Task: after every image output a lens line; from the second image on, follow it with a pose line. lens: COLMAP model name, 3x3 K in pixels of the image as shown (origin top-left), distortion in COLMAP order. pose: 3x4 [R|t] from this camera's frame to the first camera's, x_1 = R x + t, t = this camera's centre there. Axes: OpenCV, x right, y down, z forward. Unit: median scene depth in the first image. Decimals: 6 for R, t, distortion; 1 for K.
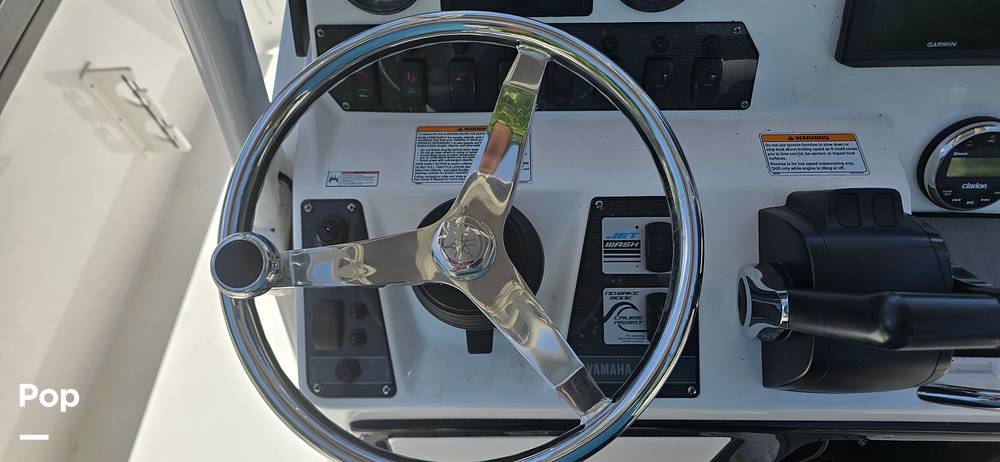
lens RADIAL K [[704.0, 0, 447.5], [0, 704.0, 233.7], [0, 0, 1]] dist [0.068139, -0.066613]
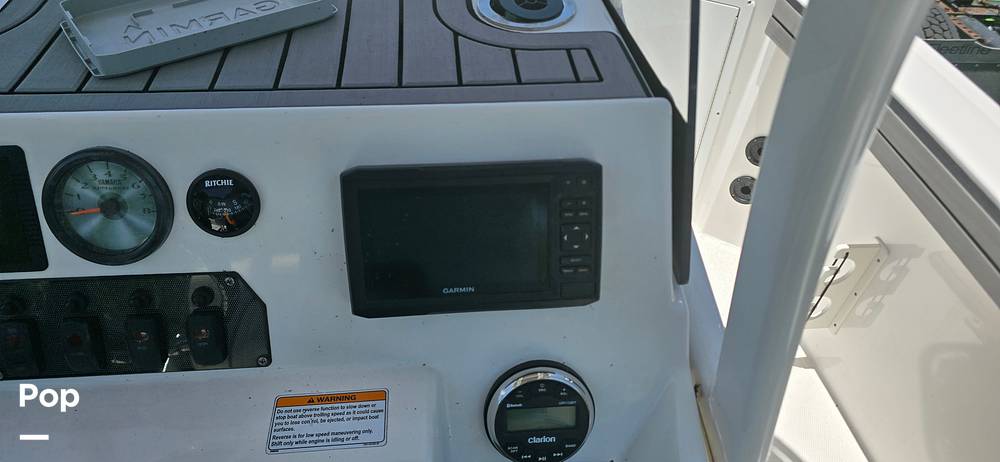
lens RADIAL K [[636.8, 0, 500.0], [0, 636.8, 231.0], [0, 0, 1]] dist [0.000344, -0.003539]
pose [[0.993040, -0.029616, 0.113991, 0.643049], [0.055871, 0.970490, -0.234579, -0.143562], [-0.103680, 0.239315, 0.965390, 0.201108]]
